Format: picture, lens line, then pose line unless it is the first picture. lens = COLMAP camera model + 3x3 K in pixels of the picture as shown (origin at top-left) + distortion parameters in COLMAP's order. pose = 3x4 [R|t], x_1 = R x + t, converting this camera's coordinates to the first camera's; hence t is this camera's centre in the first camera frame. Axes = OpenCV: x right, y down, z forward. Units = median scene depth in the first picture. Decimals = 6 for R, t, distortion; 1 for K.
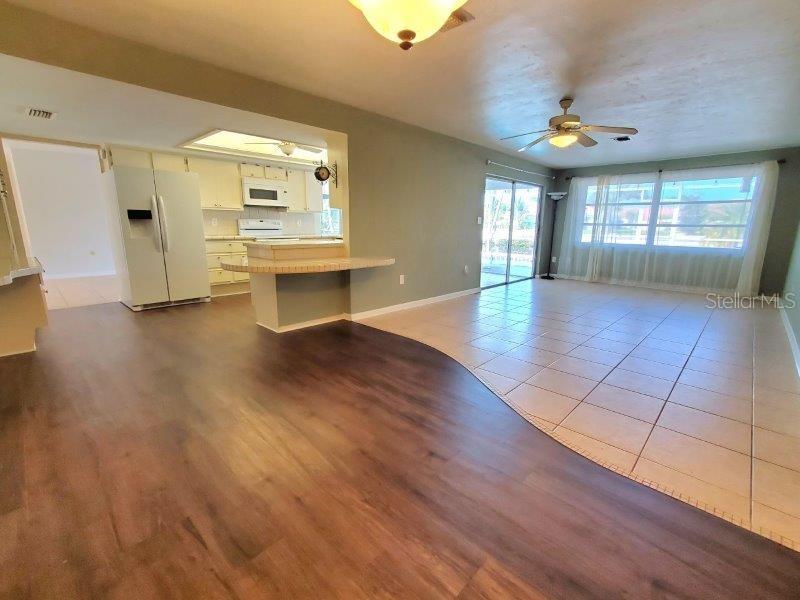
lens RADIAL K [[362.2, 0, 403.8], [0, 362.2, 299.5], [0, 0, 1]] dist [-0.002237, 0.006451]
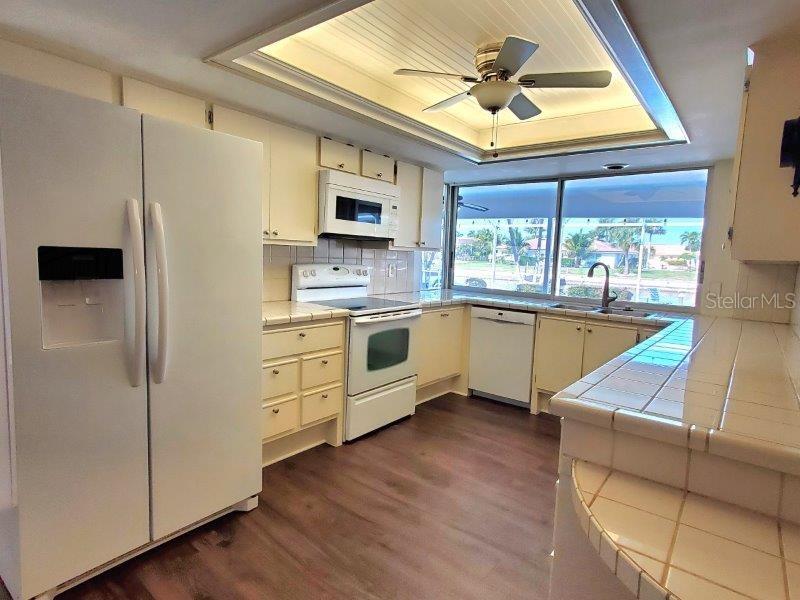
lens RADIAL K [[443.0, 0, 403.0], [0, 443.0, 302.6], [0, 0, 1]] dist [0.019265, 0.000774]
pose [[0.997363, 0.013421, 0.071325, -0.386362], [-0.006008, 0.994648, -0.103148, -0.129280], [-0.072327, 0.102448, 0.992105, 0.492276]]
